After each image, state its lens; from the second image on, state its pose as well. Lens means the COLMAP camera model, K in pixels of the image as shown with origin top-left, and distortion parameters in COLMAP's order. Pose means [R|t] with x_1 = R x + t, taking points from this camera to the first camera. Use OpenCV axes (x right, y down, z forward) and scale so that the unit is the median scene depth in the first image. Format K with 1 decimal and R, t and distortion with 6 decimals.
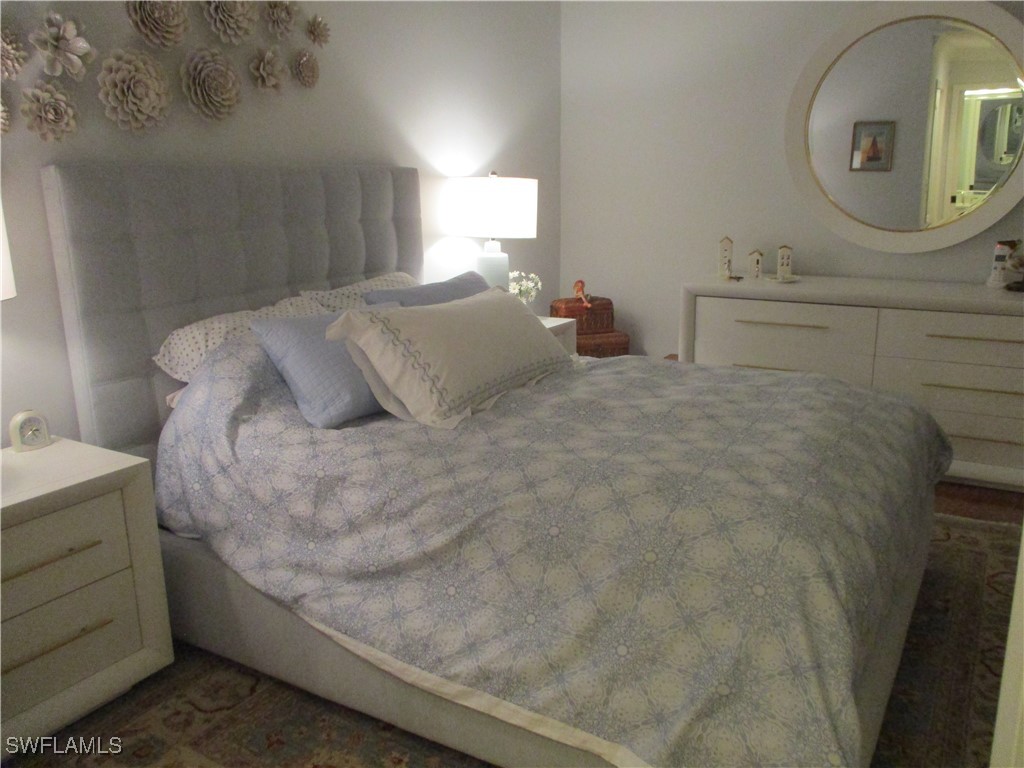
lens RADIAL K [[853.2, 0, 513.0], [0, 853.2, 385.3], [0, 0, 1]] dist [-0.034627, 0.021082]
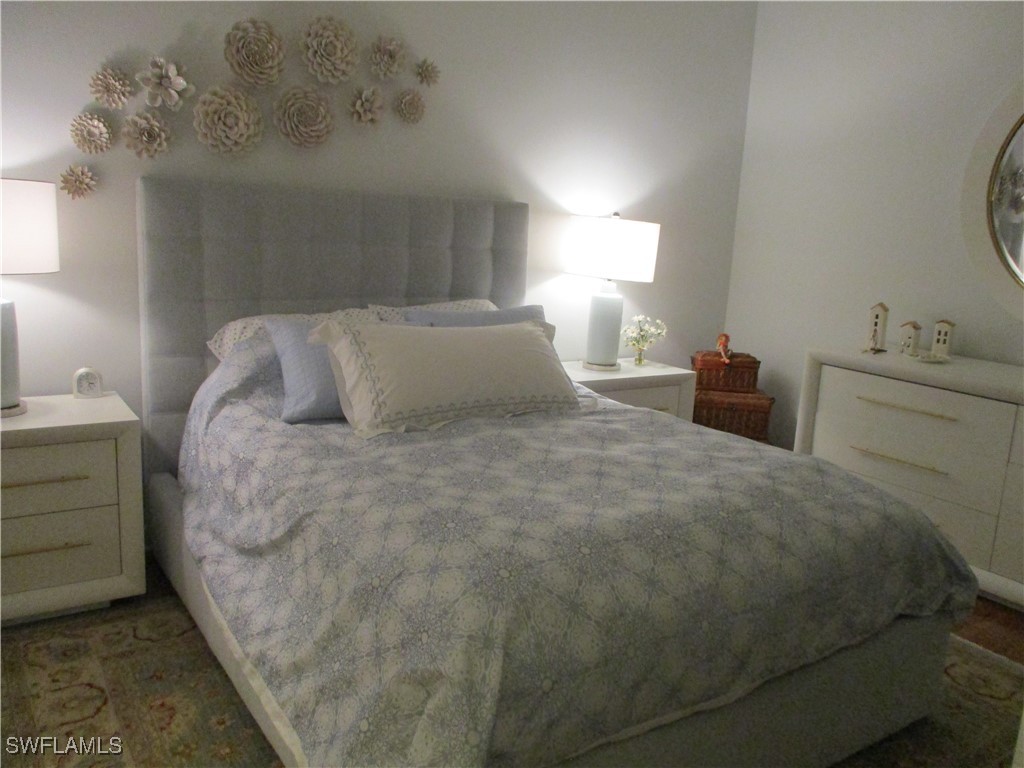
lens RADIAL K [[852.1, 0, 512.0], [0, 852.1, 384.0], [0, 0, 1]] dist [-0.011141, 0.002464]
pose [[0.902084, 0.145446, -0.406312, 0.476158], [-0.165430, 0.986118, -0.014287, -0.029163], [0.398593, 0.080104, 0.913623, 0.088099]]
